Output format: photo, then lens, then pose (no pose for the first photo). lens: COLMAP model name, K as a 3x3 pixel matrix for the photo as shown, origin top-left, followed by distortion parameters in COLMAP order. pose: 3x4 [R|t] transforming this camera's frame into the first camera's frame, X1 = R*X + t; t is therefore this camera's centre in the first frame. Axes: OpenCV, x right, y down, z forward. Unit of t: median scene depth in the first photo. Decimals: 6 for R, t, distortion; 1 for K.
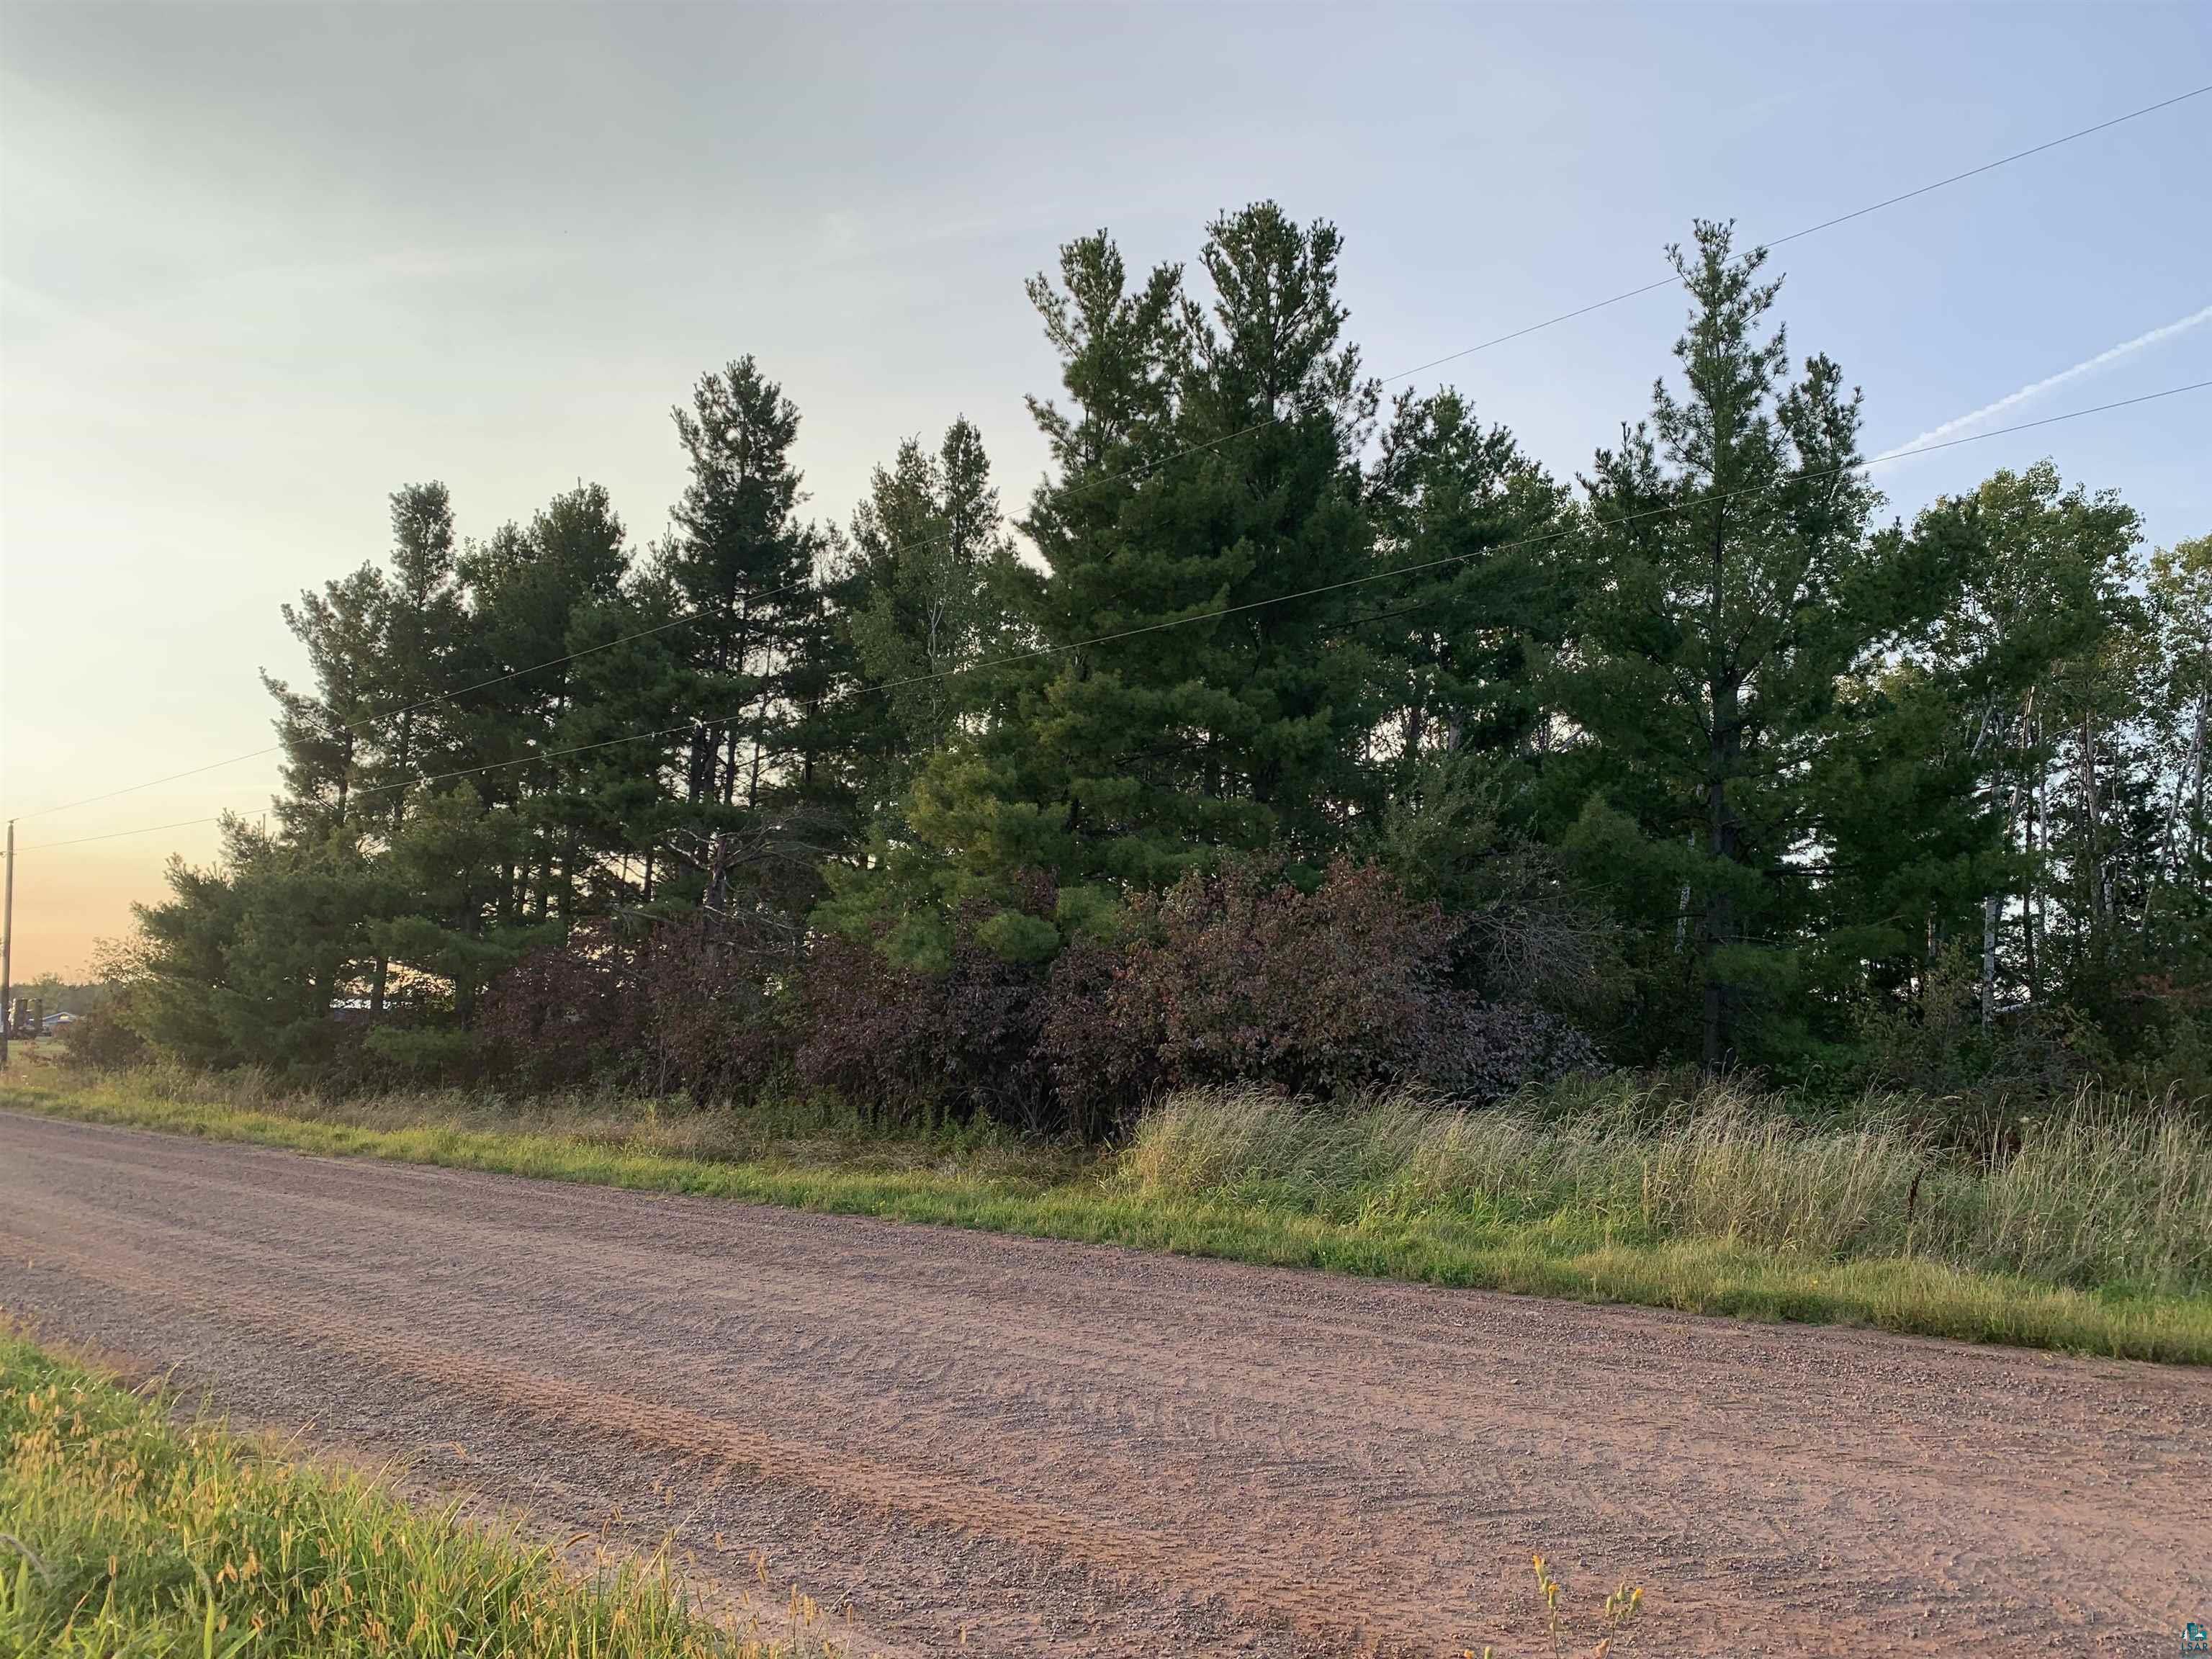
lens RADIAL K [[1745.5, 0, 1114.1], [0, 1745.5, 885.2], [0, 0, 1]] dist [0.111128, -0.213744]
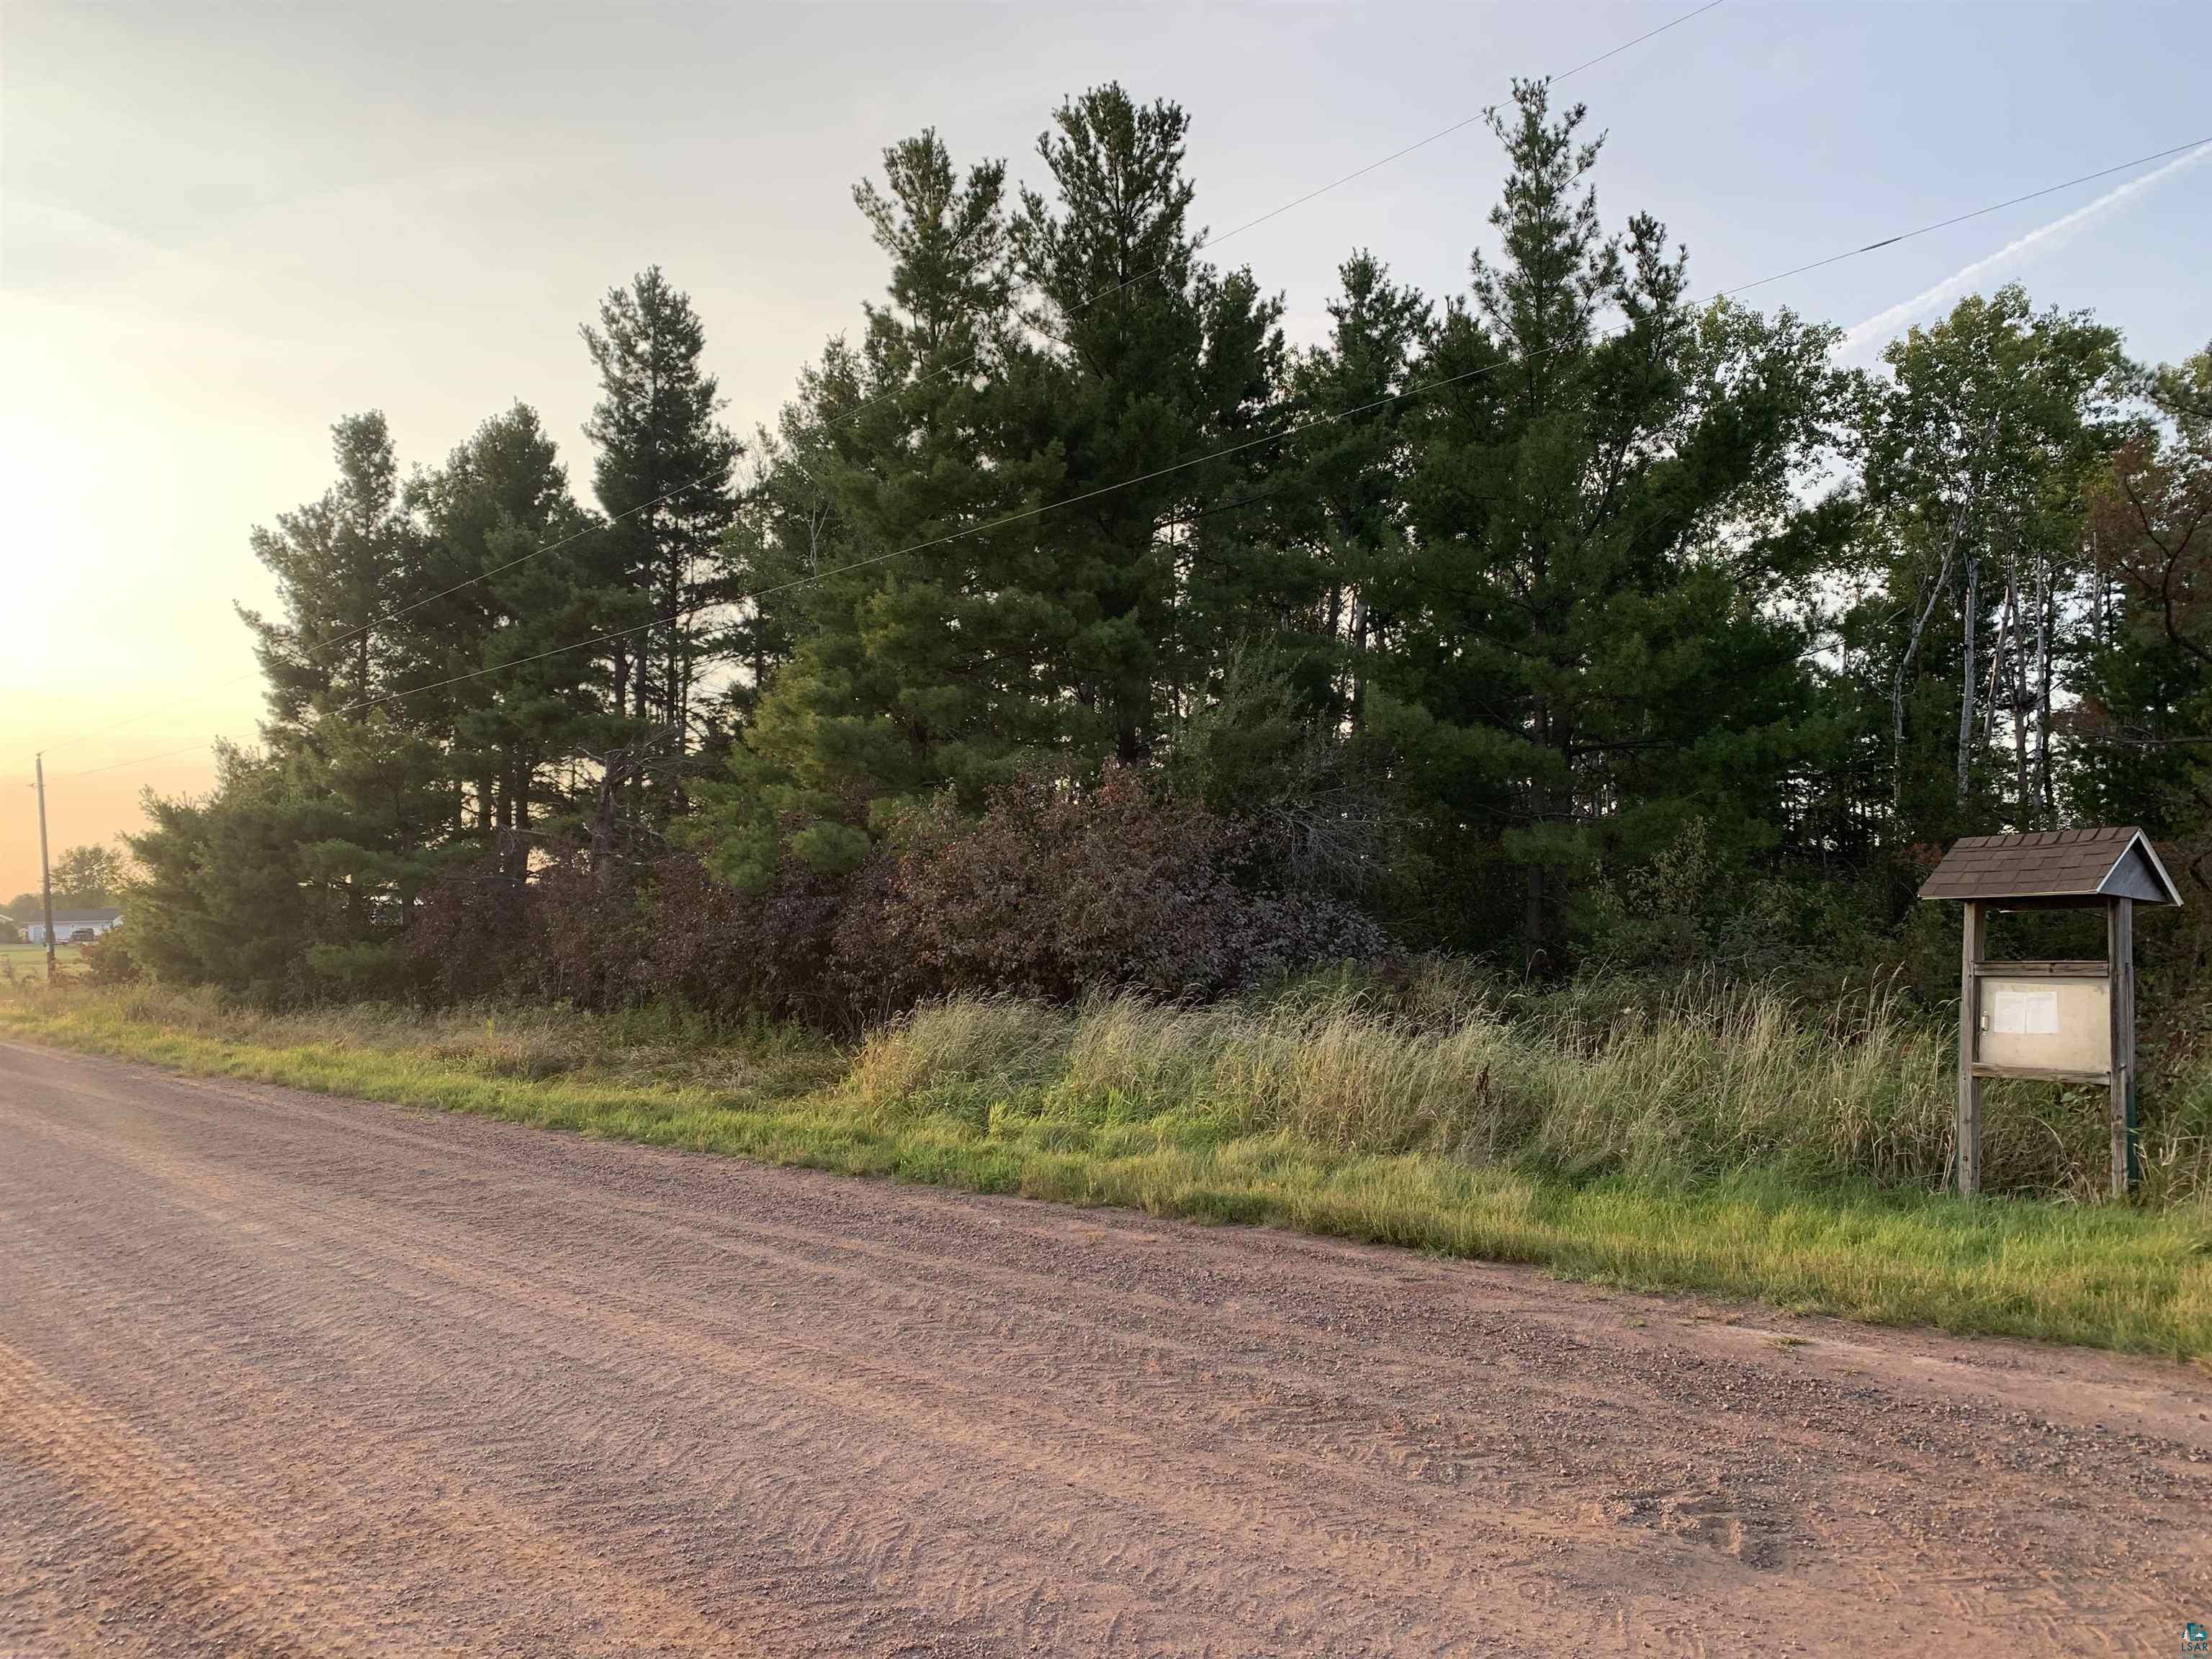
lens RADIAL K [[1745.5, 0, 1114.1], [0, 1745.5, 885.2], [0, 0, 1]] dist [0.111128, -0.213744]
pose [[0.996056, -0.038850, -0.079768, 0.130104], [0.045089, 0.995936, 0.077964, -0.014828], [0.076415, -0.081254, 0.993760, -0.017452]]
